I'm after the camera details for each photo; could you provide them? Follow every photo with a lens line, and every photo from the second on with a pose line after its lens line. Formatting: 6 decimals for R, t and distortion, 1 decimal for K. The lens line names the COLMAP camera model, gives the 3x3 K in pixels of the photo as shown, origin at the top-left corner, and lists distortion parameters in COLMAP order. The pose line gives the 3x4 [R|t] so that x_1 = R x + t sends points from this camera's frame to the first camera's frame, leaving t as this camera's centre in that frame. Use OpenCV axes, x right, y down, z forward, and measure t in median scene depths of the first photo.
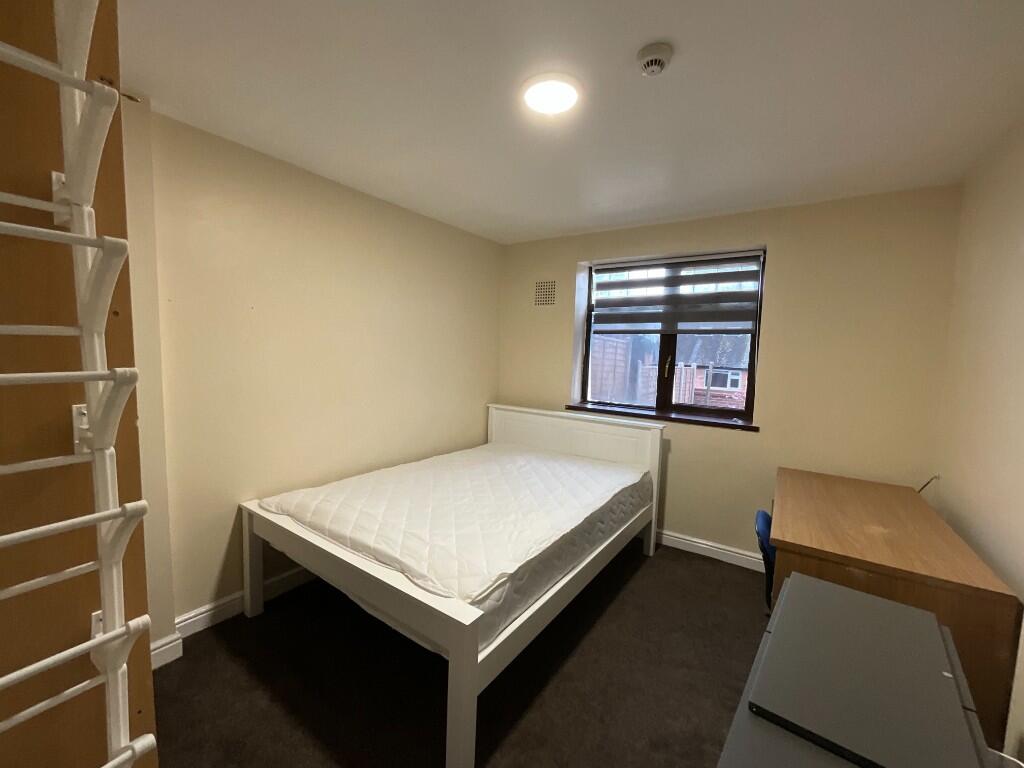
lens RADIAL K [[416.1, 0, 513.3], [0, 416.1, 384.7], [0, 0, 1]] dist [0.000005, 0.000092]
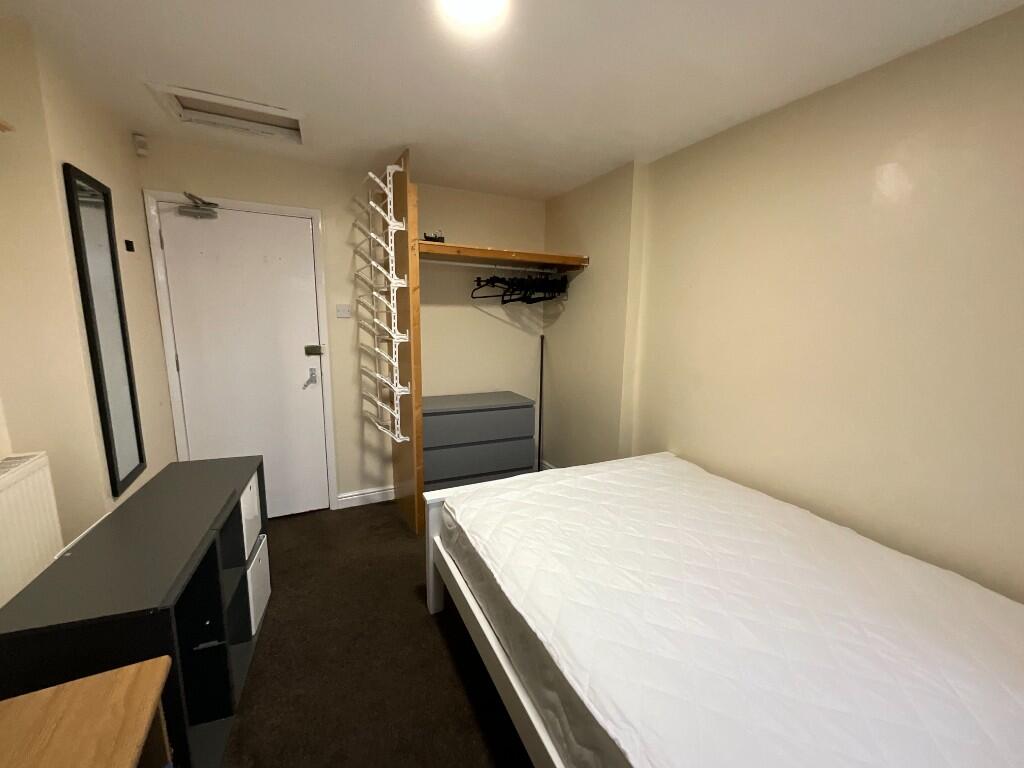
lens RADIAL K [[416.1, 0, 513.3], [0, 416.1, 384.7], [0, 0, 1]] dist [0.000005, 0.000092]
pose [[-0.483141, 0.114229, -0.868059, 0.528276], [-0.111589, 0.975333, 0.190453, -0.076417], [0.868403, 0.188882, -0.458477, 0.991624]]
